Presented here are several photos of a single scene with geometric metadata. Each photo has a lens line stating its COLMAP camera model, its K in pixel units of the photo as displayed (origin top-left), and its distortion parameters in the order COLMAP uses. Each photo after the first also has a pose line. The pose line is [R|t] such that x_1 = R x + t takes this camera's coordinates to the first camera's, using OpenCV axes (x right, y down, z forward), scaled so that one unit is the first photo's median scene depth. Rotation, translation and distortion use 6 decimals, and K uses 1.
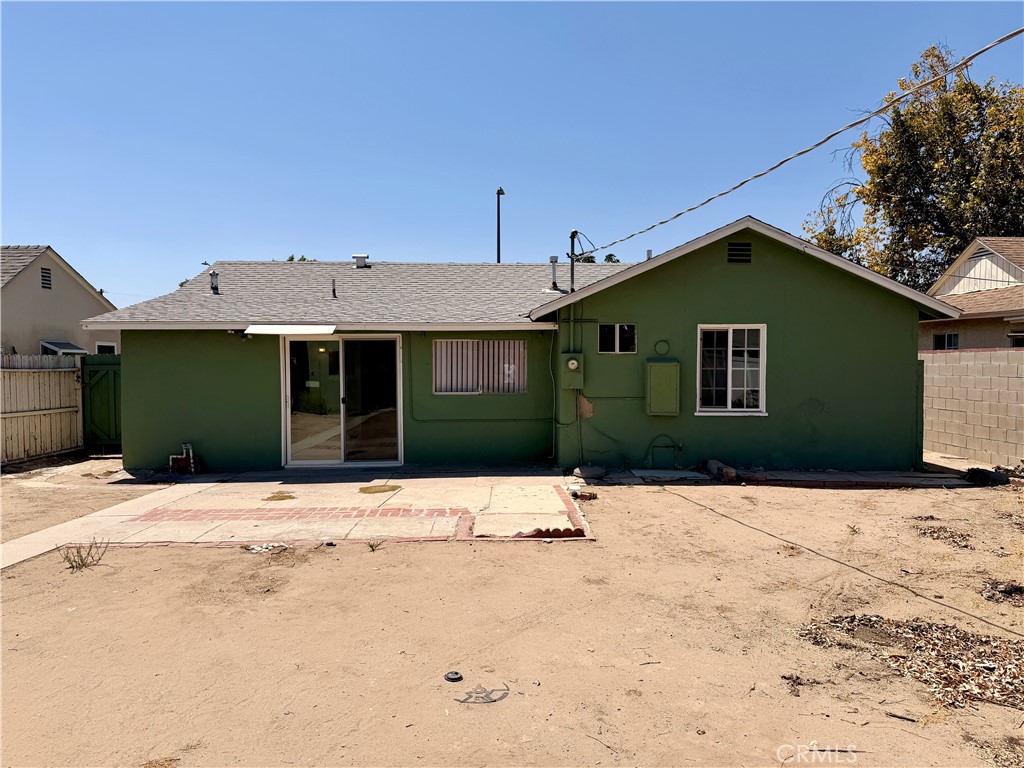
lens RADIAL K [[721.2, 0, 512.0], [0, 721.2, 384.0], [0, 0, 1]] dist [0.116010, -0.185166]
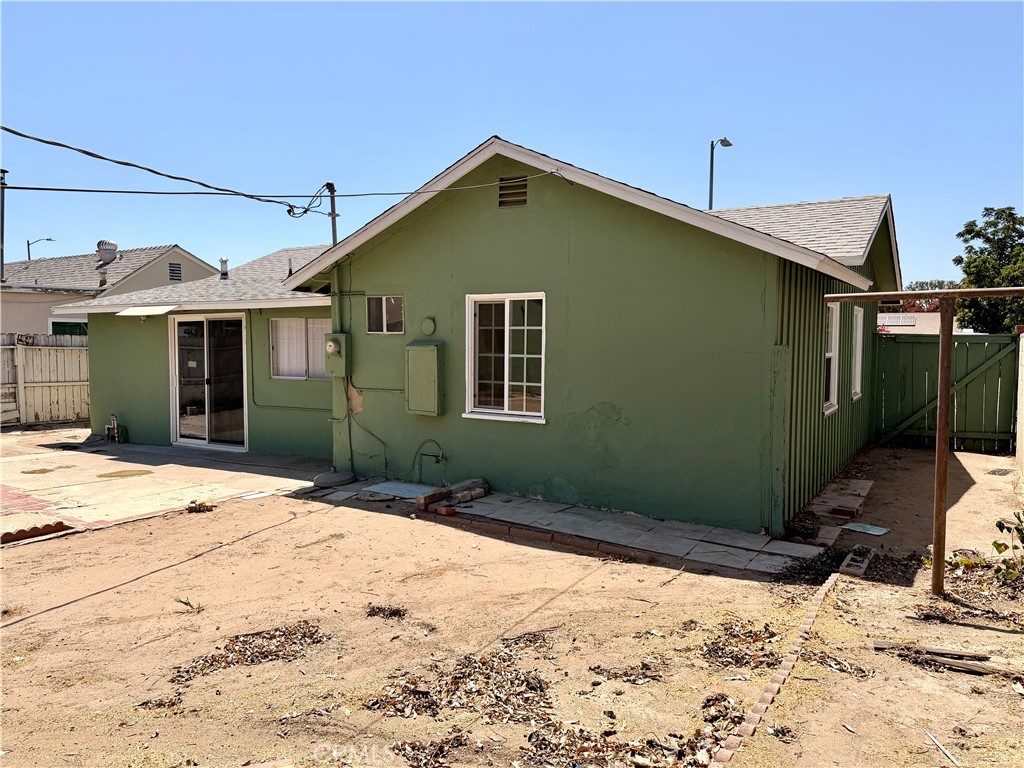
lens RADIAL K [[721.2, 0, 512.0], [0, 721.2, 384.0], [0, 0, 1]] dist [0.116010, -0.185166]
pose [[0.850150, 0.034592, -0.525404, 0.680129], [-0.015656, 0.999059, 0.040444, -0.021754], [0.526308, -0.026158, 0.849891, 0.394115]]
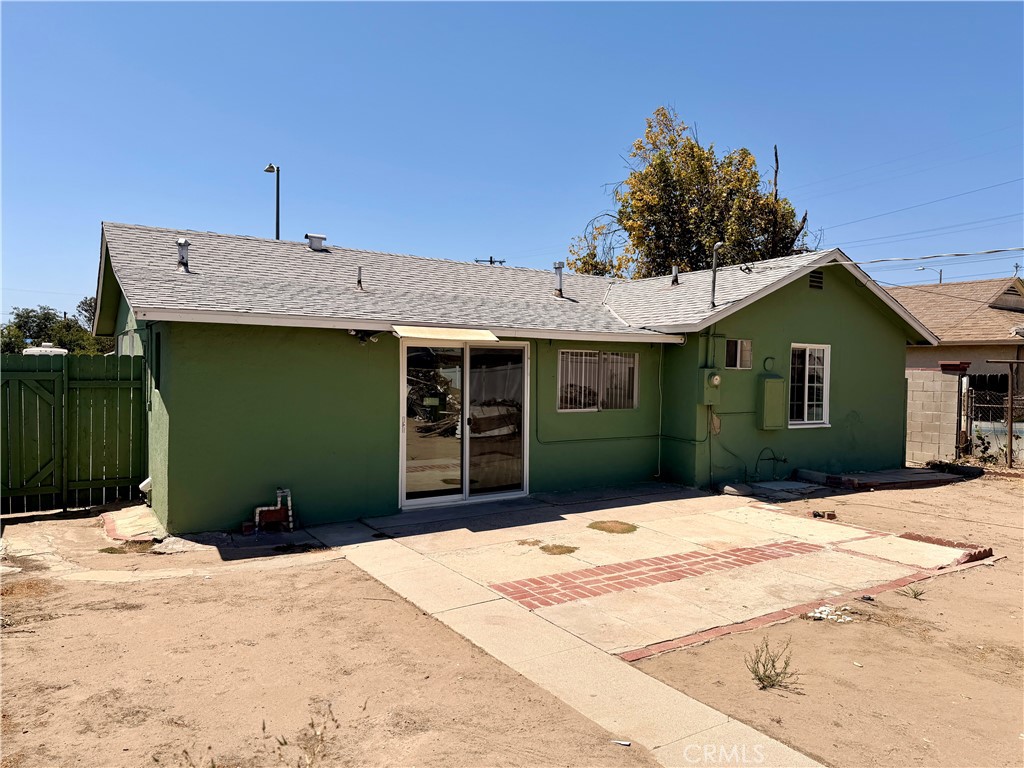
lens RADIAL K [[721.2, 0, 512.0], [0, 721.2, 384.0], [0, 0, 1]] dist [0.116010, -0.185166]
pose [[0.847014, 0.002947, 0.531562, -0.658872], [-0.001777, 0.999995, -0.002713, -0.018281], [-0.531567, 0.001353, 0.847015, 0.304736]]
